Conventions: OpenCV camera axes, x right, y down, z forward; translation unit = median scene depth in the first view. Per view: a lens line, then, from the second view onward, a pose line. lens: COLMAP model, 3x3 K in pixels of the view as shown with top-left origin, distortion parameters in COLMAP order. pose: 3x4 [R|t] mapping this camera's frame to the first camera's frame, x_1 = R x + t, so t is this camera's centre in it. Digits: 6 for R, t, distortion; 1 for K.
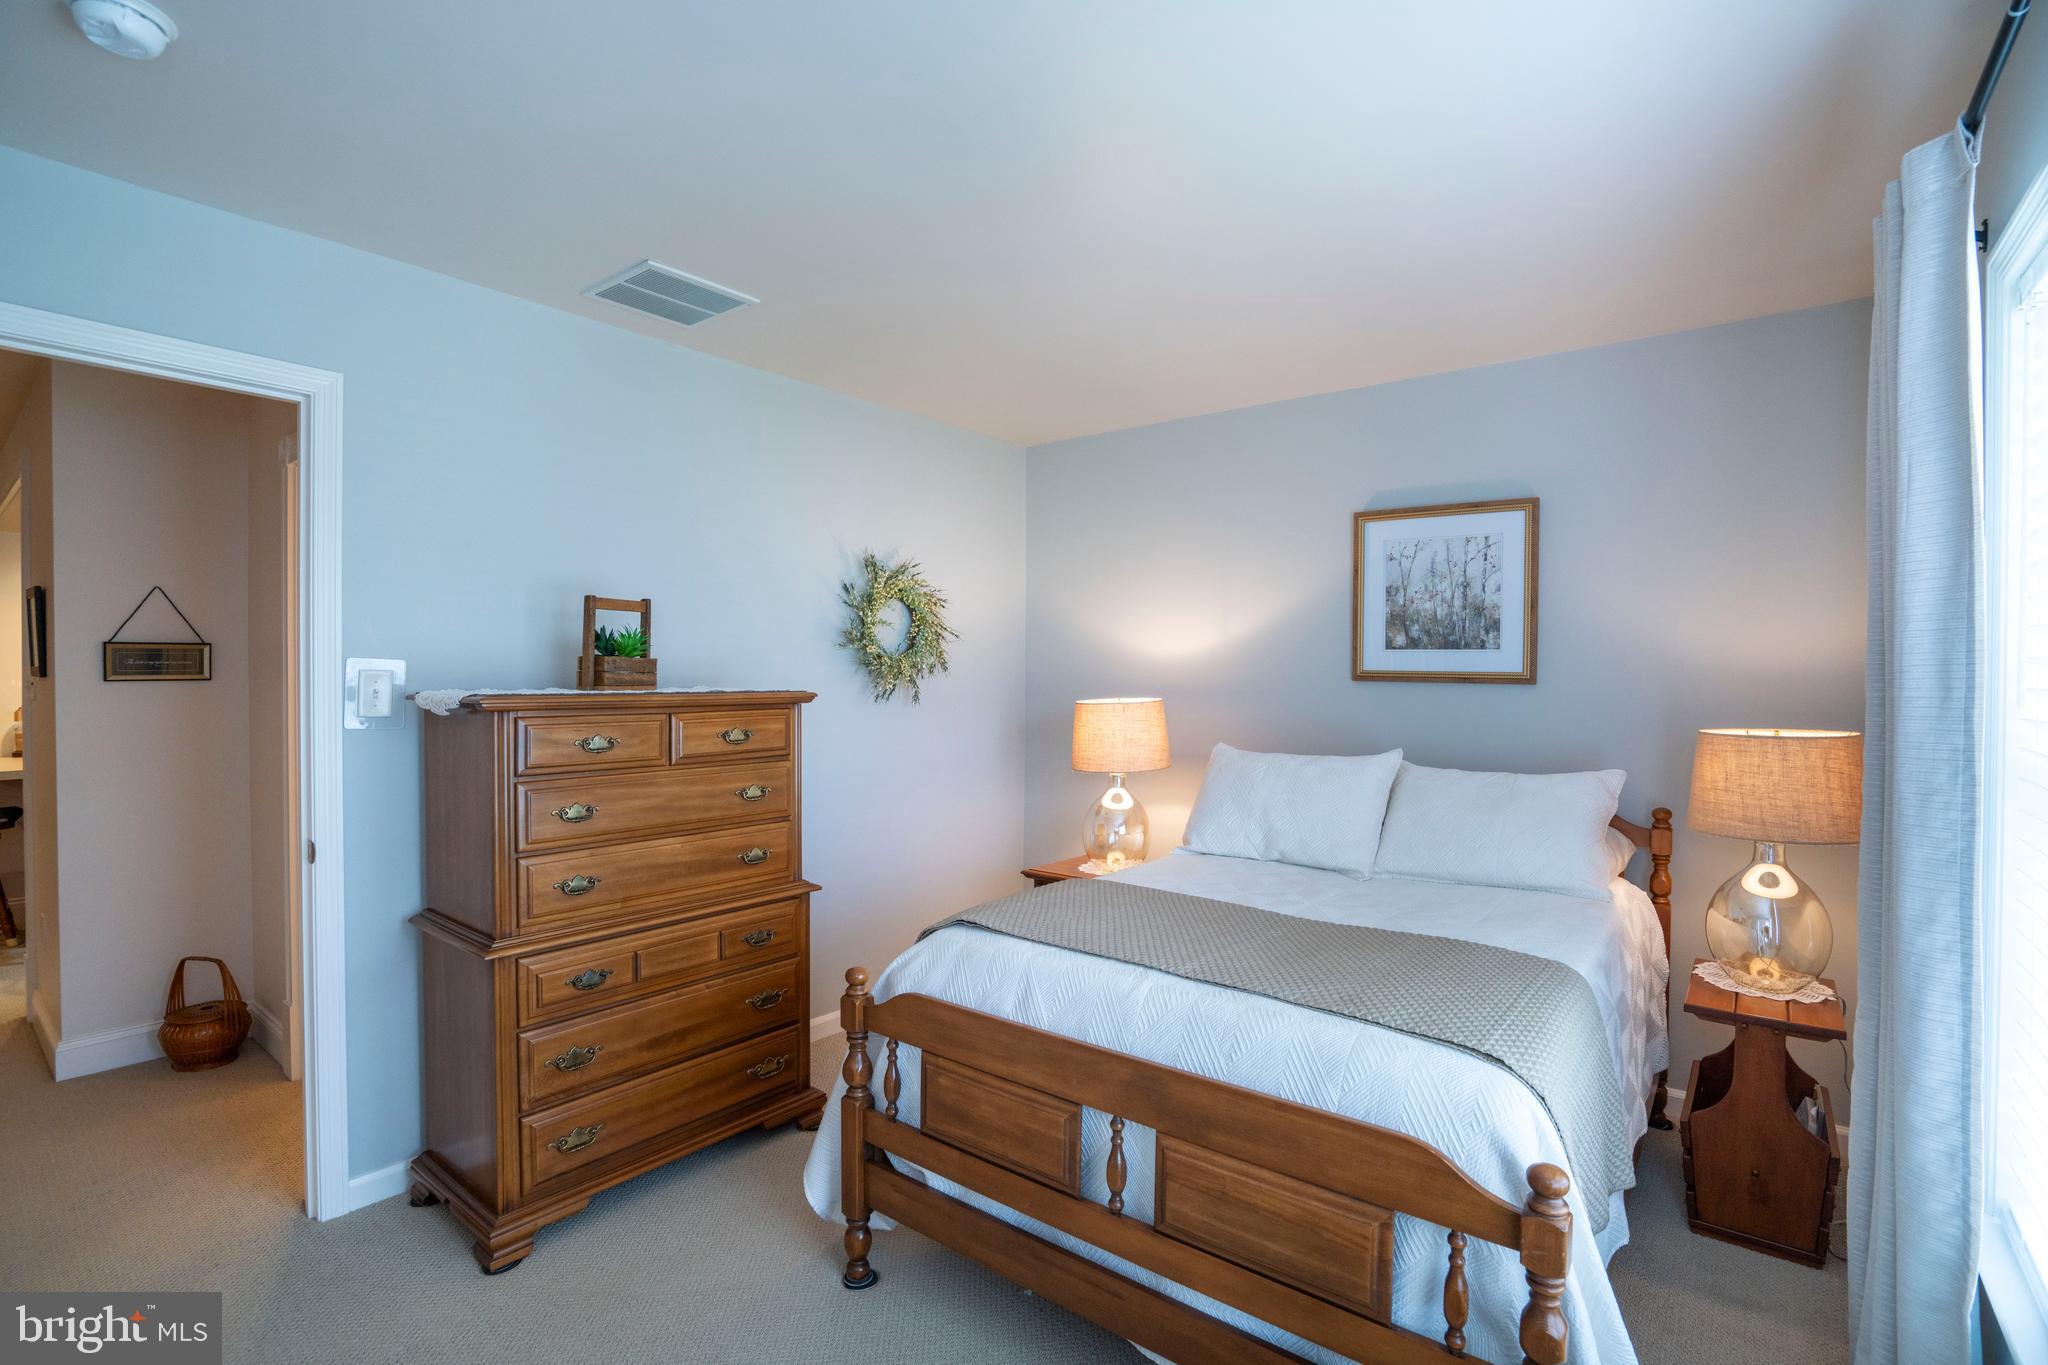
lens RADIAL K [[947.7, 0, 1022.8], [0, 947.7, 682.7], [0, 0, 1]] dist [-0.058800, 0.022211]
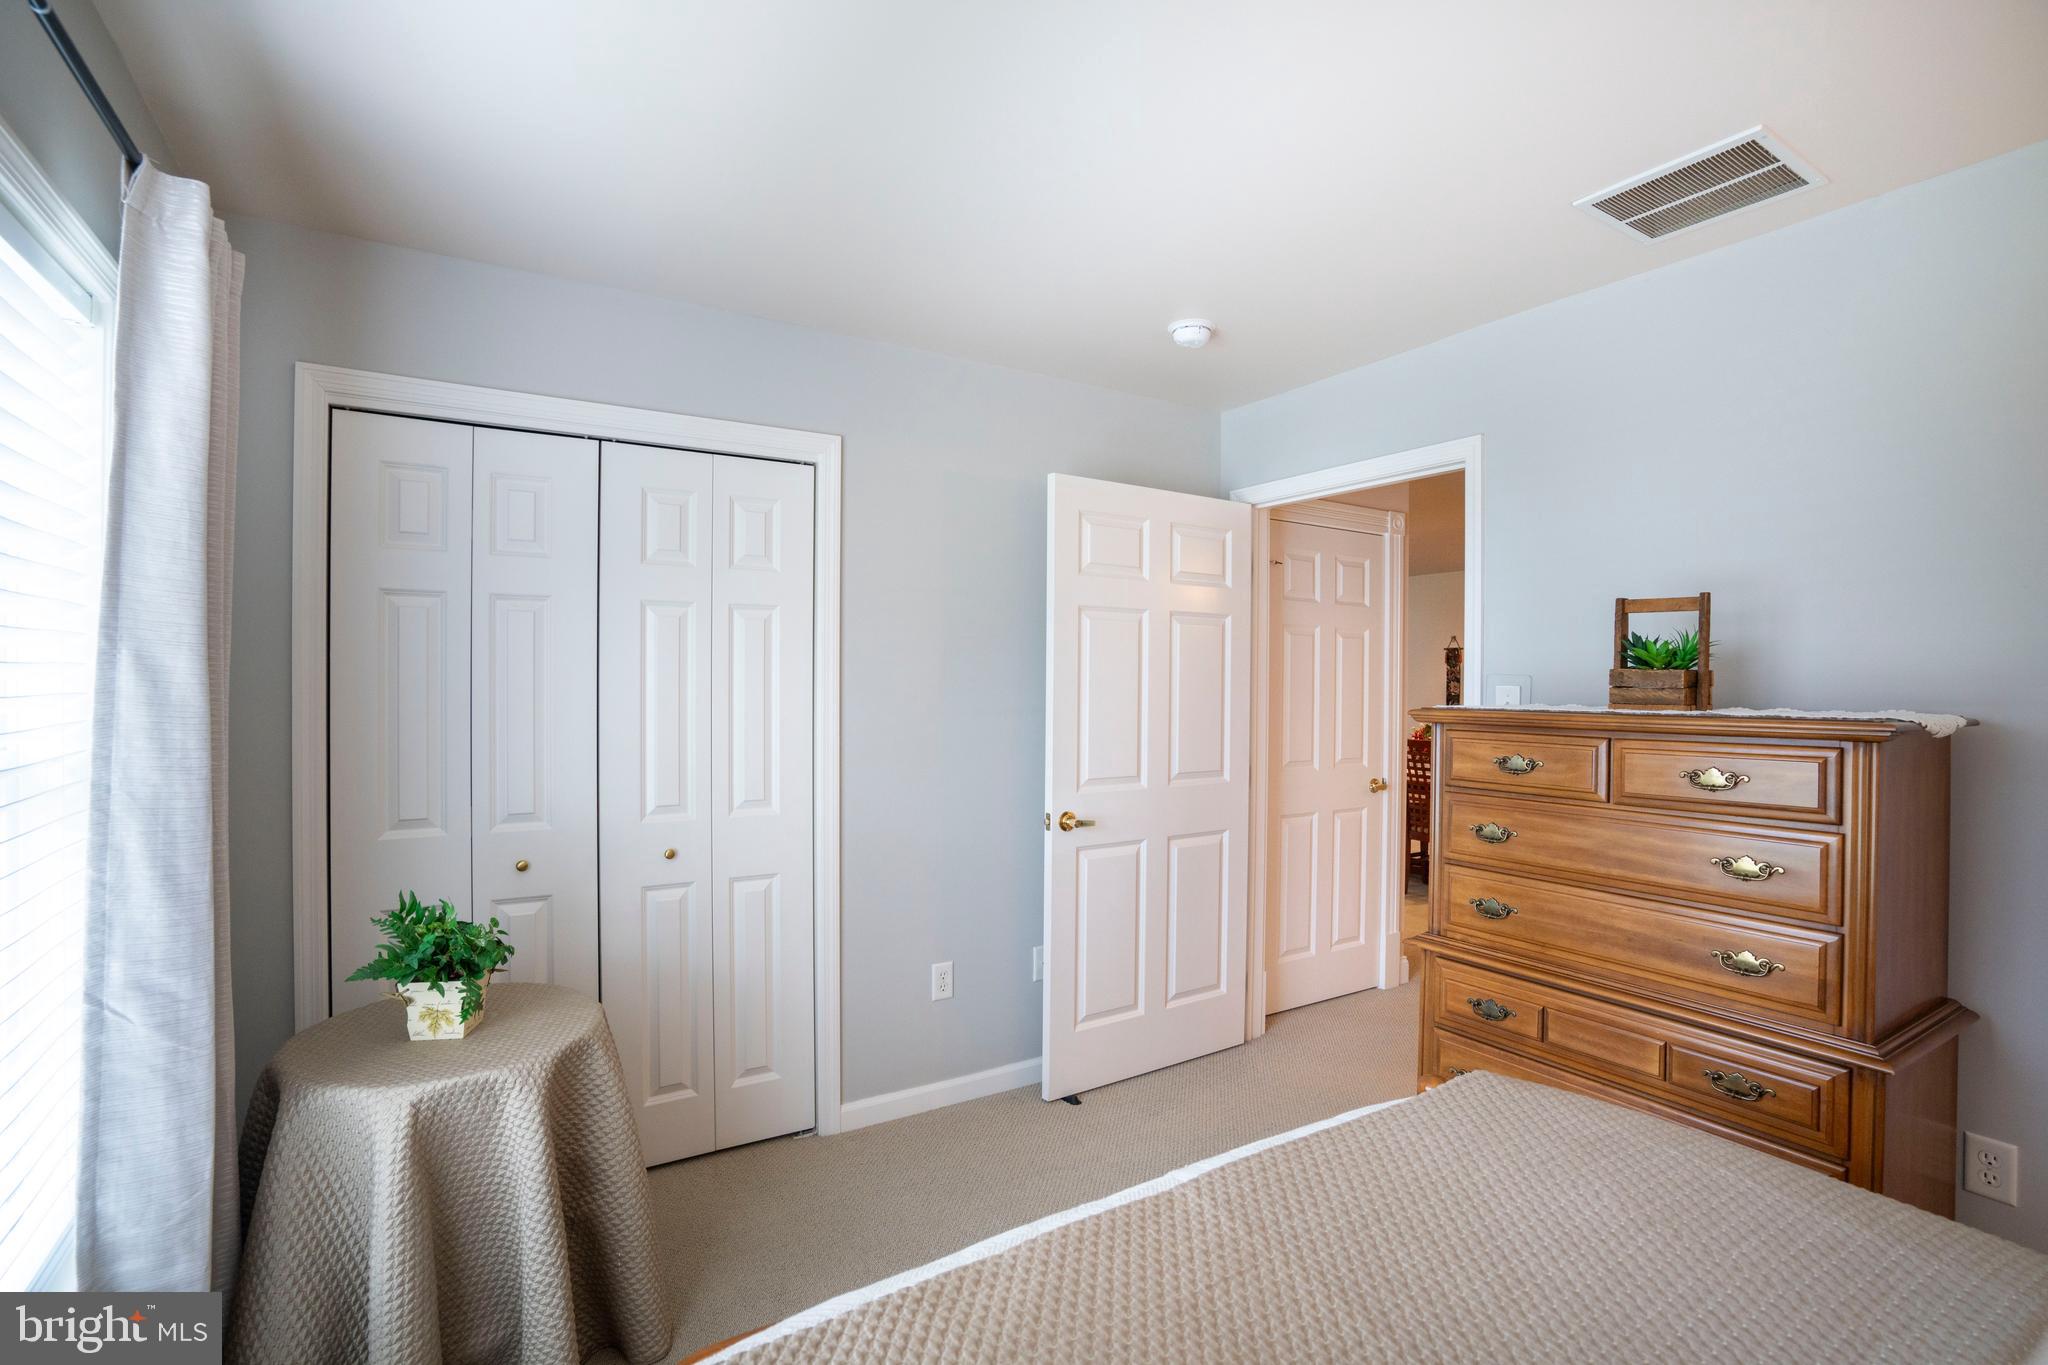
lens RADIAL K [[947.7, 0, 1023.8], [0, 947.7, 682.3], [0, 0, 1]] dist [-0.058800, 0.022211]
pose [[-0.339494, -0.008339, -0.940571, 0.564018], [-0.014926, 0.999883, -0.003477, -0.005105], [0.940490, 0.012858, -0.339579, 0.827684]]
